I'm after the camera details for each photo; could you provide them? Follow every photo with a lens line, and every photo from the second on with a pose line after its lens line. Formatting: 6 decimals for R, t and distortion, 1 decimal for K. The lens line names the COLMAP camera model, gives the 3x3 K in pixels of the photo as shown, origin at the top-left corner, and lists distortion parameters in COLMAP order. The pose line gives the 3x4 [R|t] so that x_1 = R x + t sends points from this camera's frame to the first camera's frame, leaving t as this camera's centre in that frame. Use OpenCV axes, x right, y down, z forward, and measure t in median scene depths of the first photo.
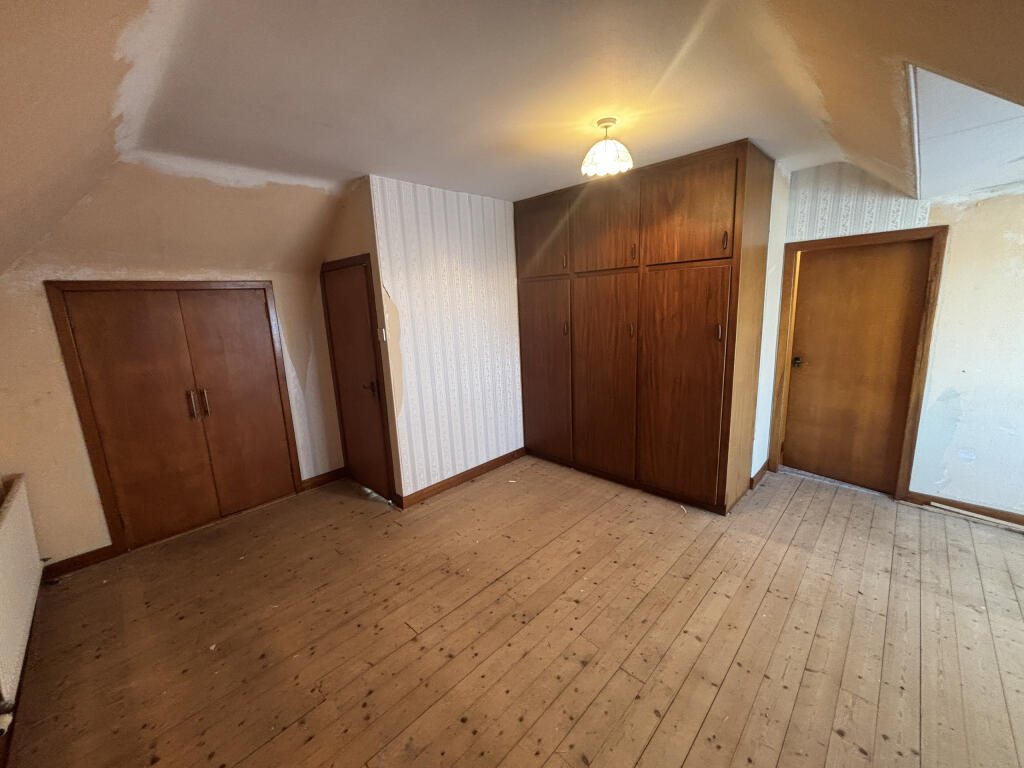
lens RADIAL K [[414.4, 0, 511.8], [0, 414.4, 384.5], [0, 0, 1]] dist [0.008211, 0.000702]
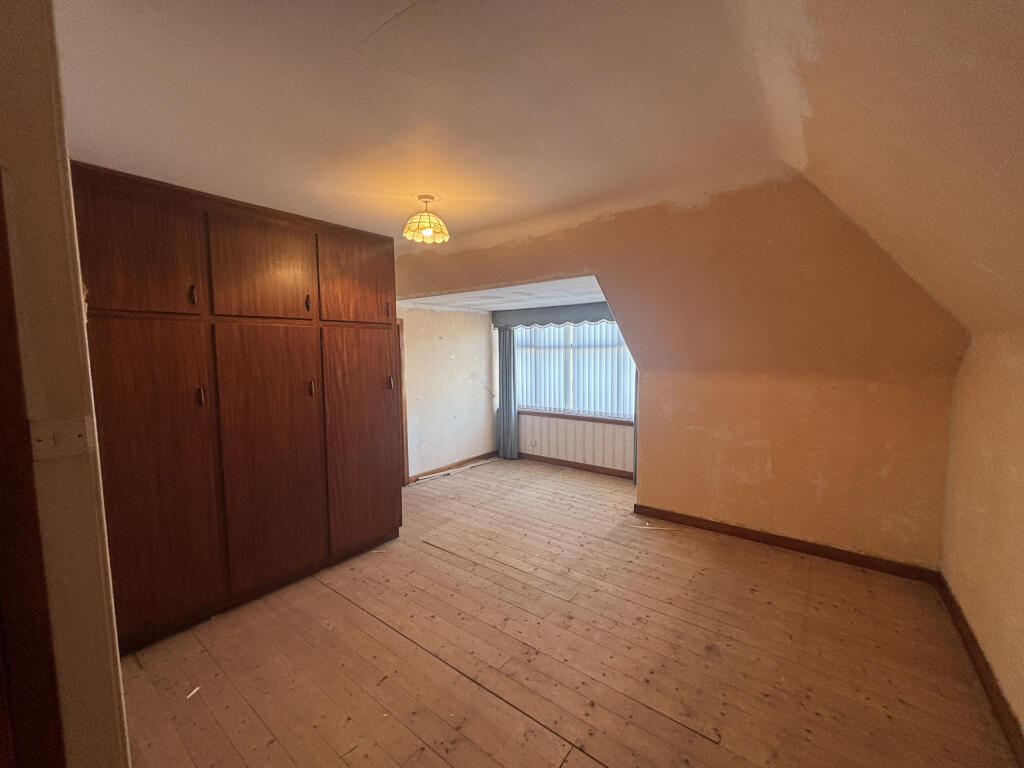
lens RADIAL K [[414.4, 0, 511.7], [0, 414.4, 381.3], [0, 0, 1]] dist [0.008211, 0.000702]
pose [[-0.103804, -0.034576, 0.993997, -0.855126], [0.216706, 0.974599, 0.056532, -0.139250], [-0.970702, 0.221273, -0.093674, 0.889056]]
